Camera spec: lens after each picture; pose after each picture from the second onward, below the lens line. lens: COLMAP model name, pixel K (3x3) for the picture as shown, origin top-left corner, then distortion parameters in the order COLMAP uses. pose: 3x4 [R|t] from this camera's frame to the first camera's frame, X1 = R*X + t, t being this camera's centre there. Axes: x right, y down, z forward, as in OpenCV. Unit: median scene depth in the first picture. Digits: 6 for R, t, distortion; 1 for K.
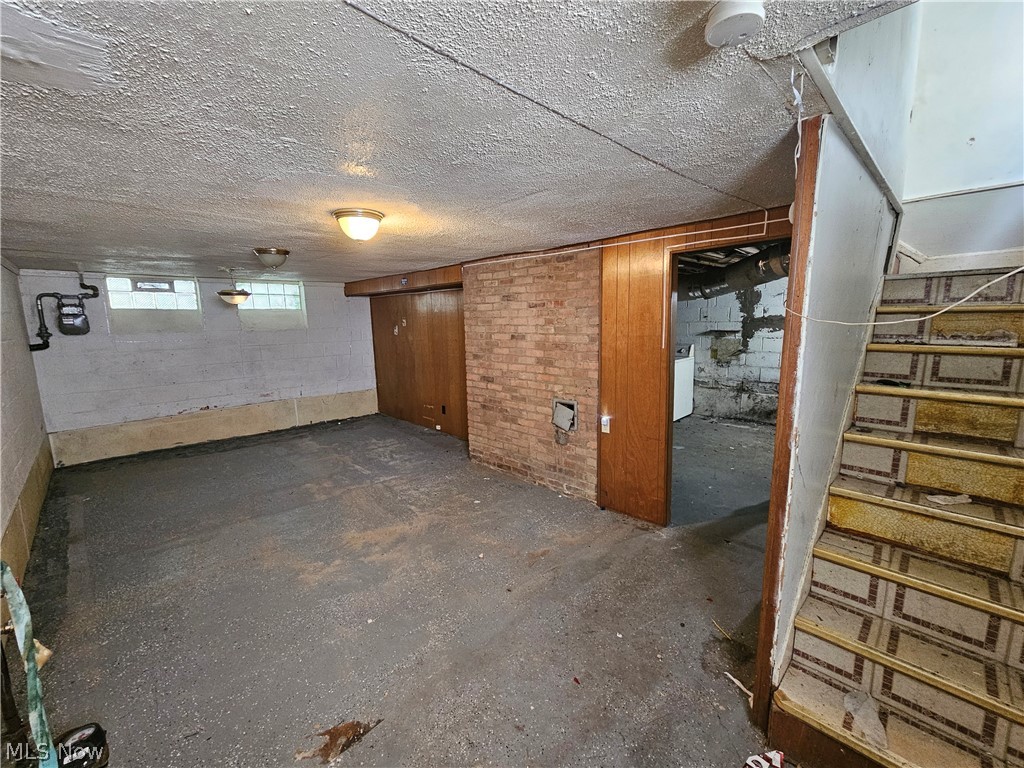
lens RADIAL K [[423.5, 0, 511.0], [0, 423.5, 385.3], [0, 0, 1]] dist [-0.000029, -0.000351]
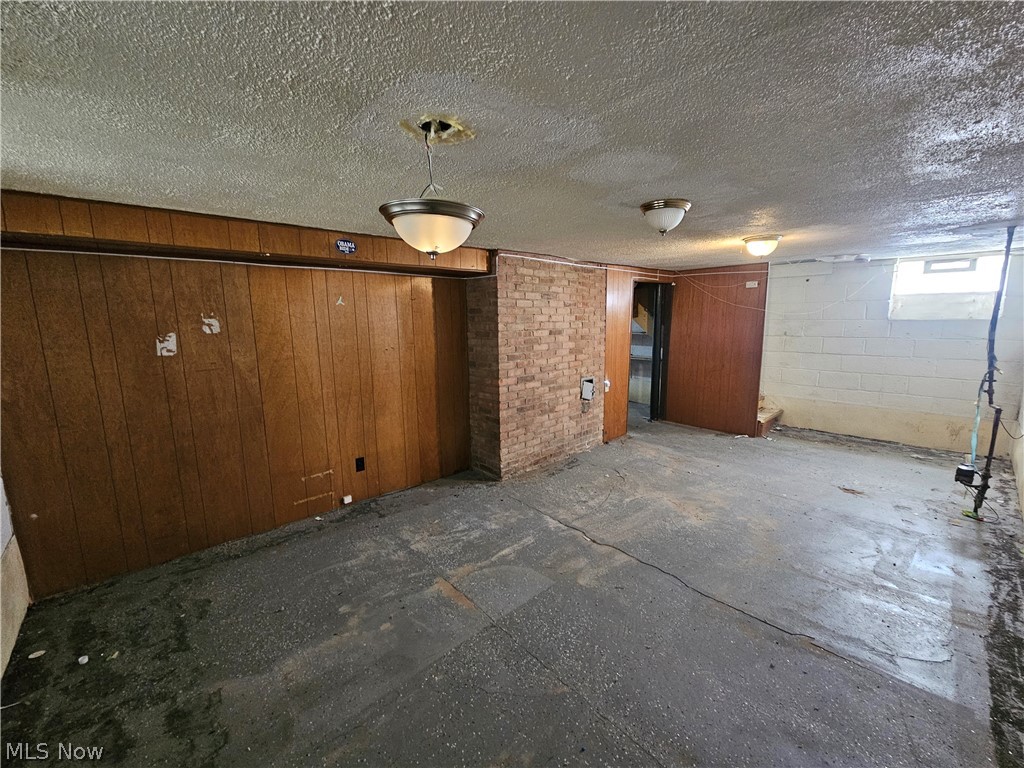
lens RADIAL K [[423.5, 0, 511.0], [0, 423.5, 385.3], [0, 0, 1]] dist [-0.000029, -0.000351]
pose [[0.030620, -0.139809, 0.989705, -1.118910], [0.171827, 0.976165, 0.132580, -0.147979], [-0.984651, 0.165999, 0.053913, 1.094956]]
